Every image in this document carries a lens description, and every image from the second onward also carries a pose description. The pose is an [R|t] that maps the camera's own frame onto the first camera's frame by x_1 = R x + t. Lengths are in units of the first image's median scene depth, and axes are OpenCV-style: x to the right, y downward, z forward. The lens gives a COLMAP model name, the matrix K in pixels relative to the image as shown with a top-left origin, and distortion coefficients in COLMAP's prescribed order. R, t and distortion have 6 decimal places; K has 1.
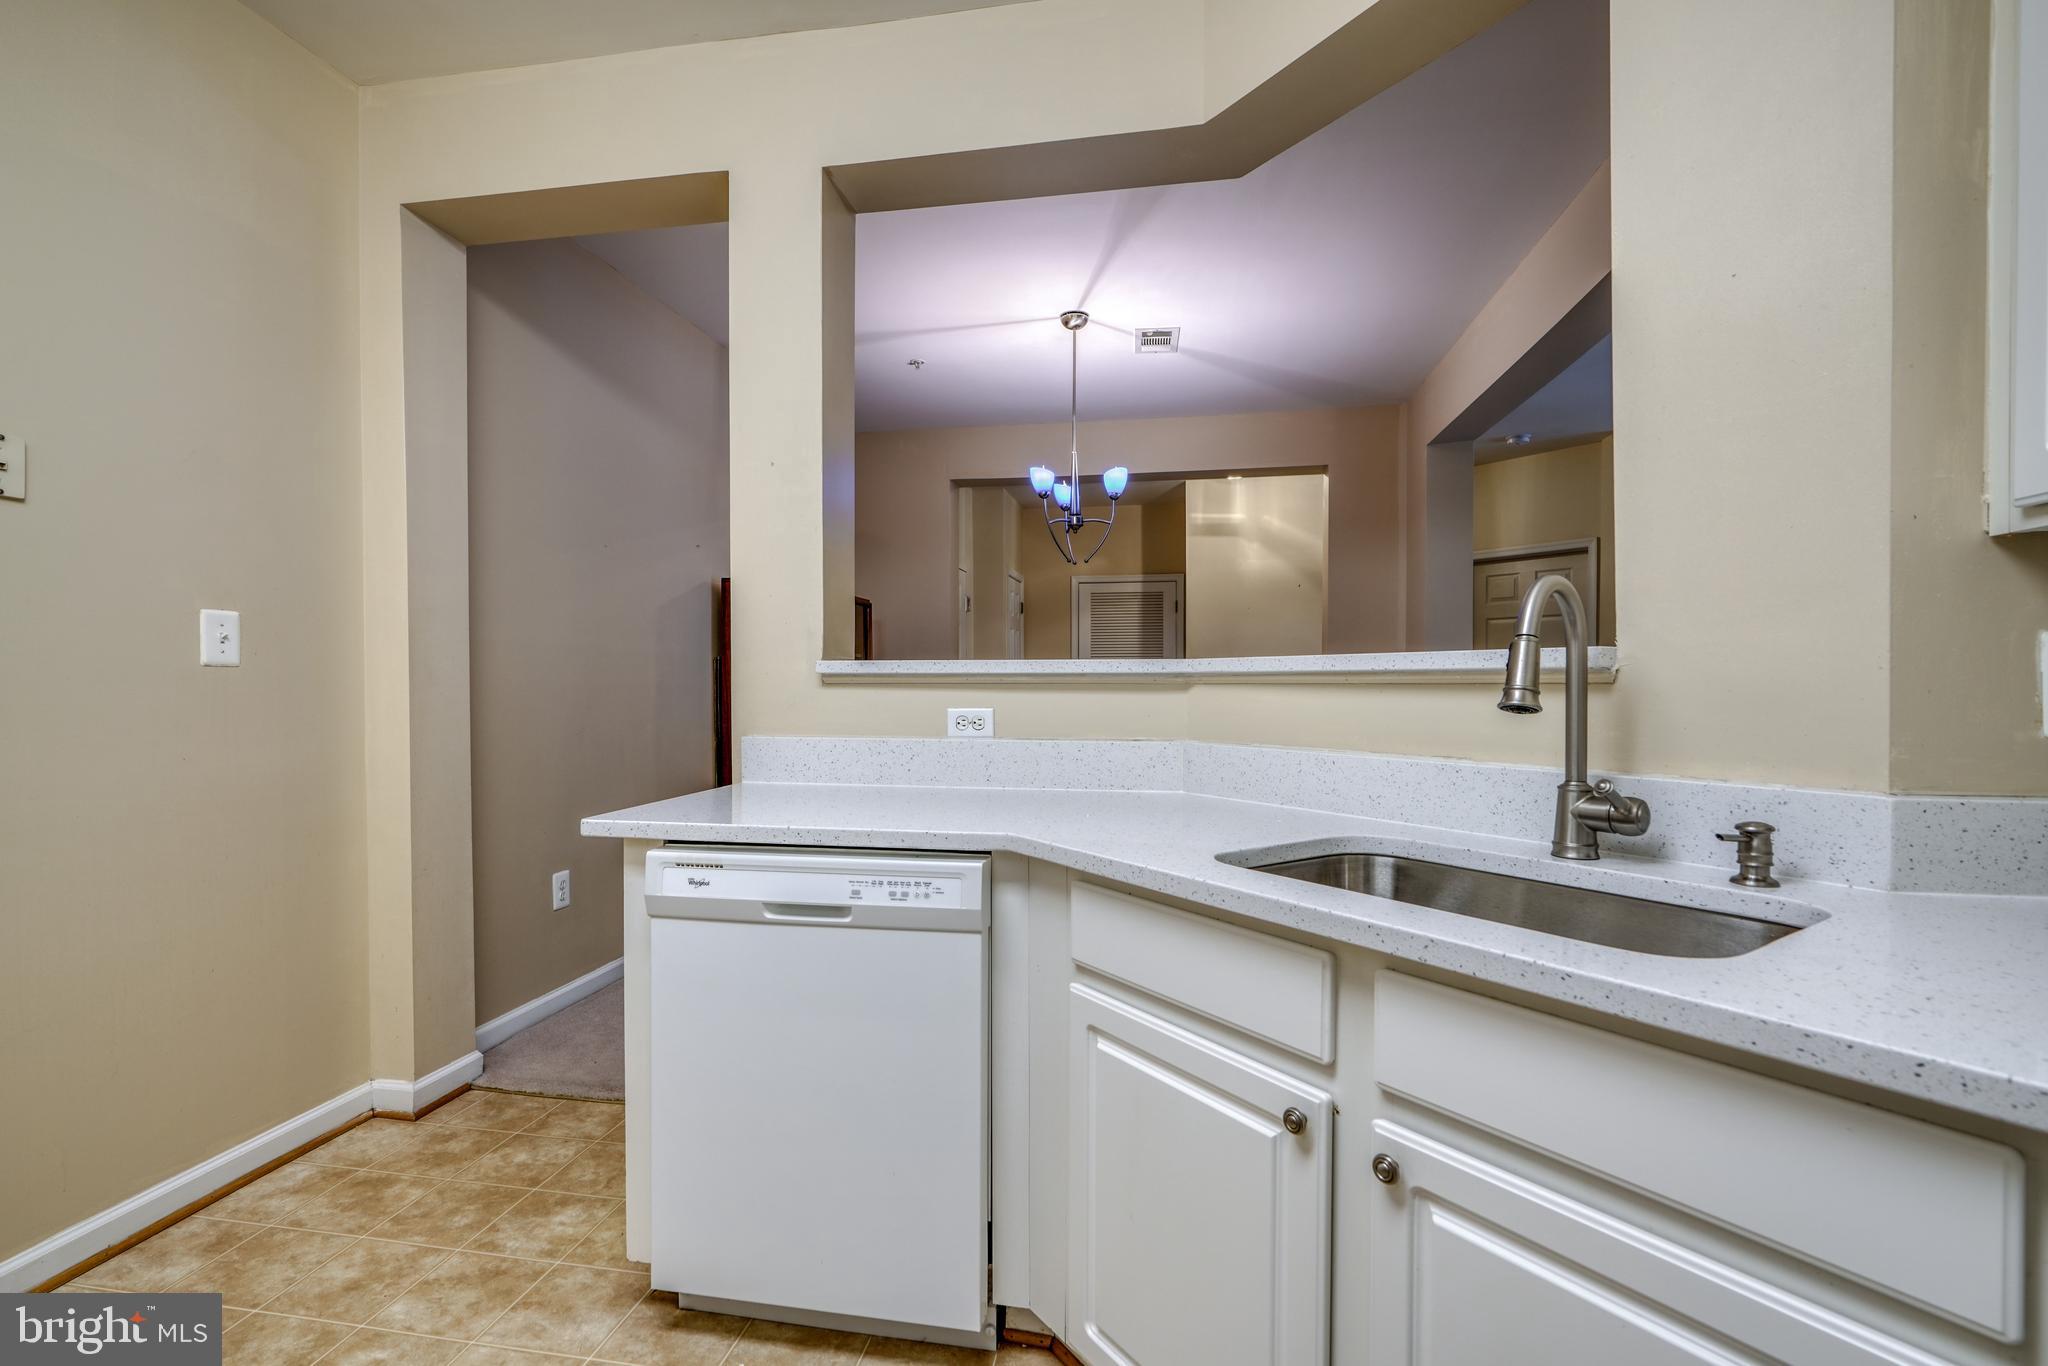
lens RADIAL K [[925.8, 0, 1019.0], [0, 925.8, 691.4], [0, 0, 1]] dist [-0.003129, -0.000435]
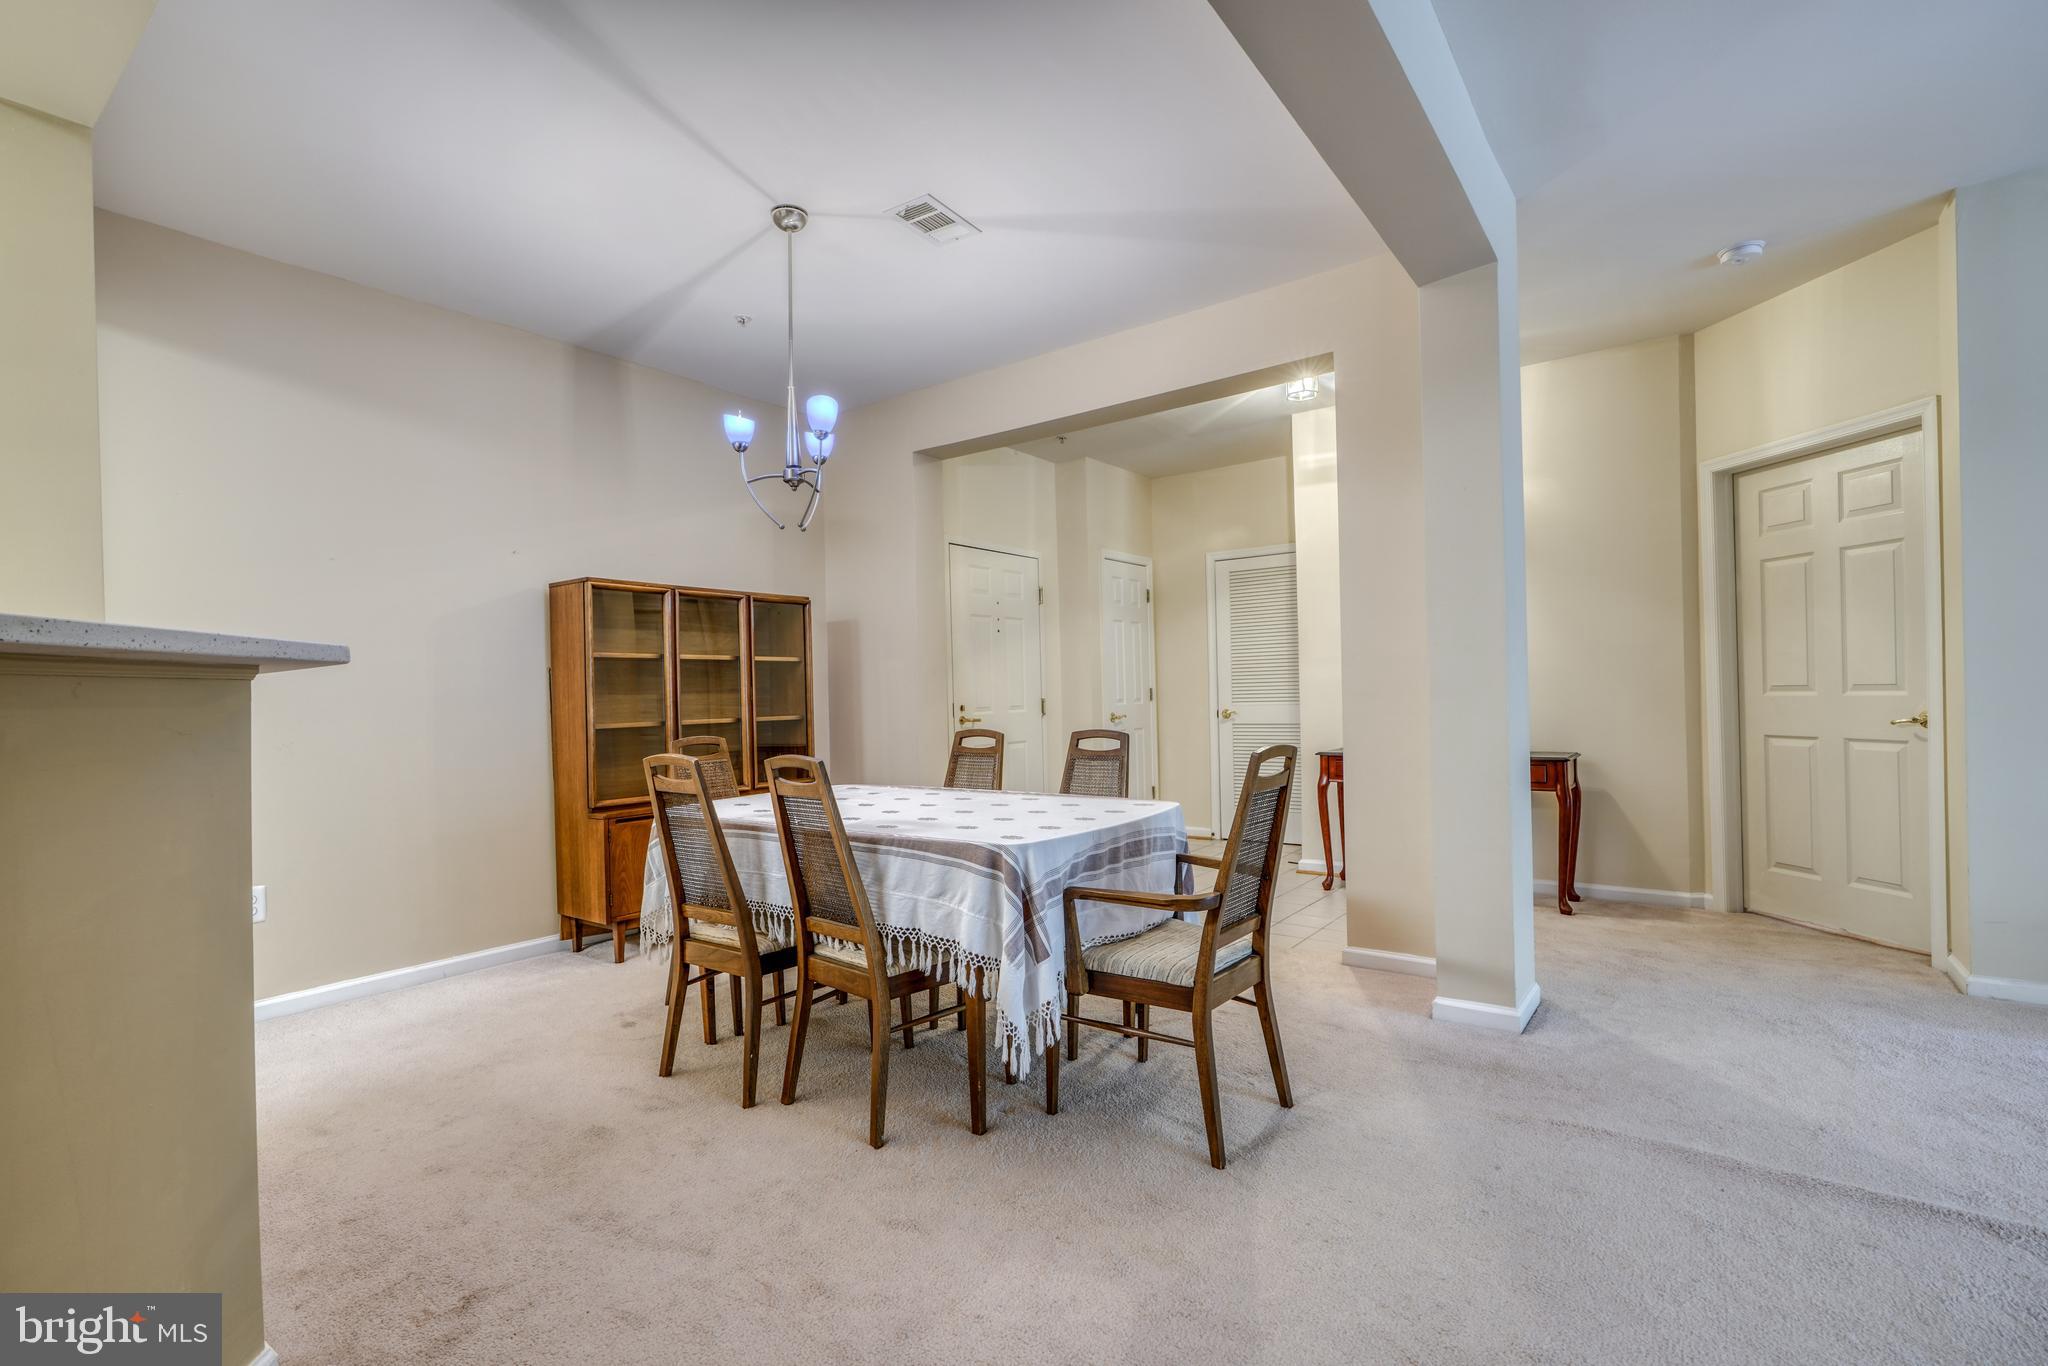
lens RADIAL K [[925.8, 0, 1019.0], [0, 925.8, 691.4], [0, 0, 1]] dist [-0.003129, -0.000435]
pose [[0.894032, -0.022890, -0.447418, 0.373670], [0.019604, 0.999736, -0.011973, 0.006773], [0.447574, 0.001933, 0.894245, 0.255840]]
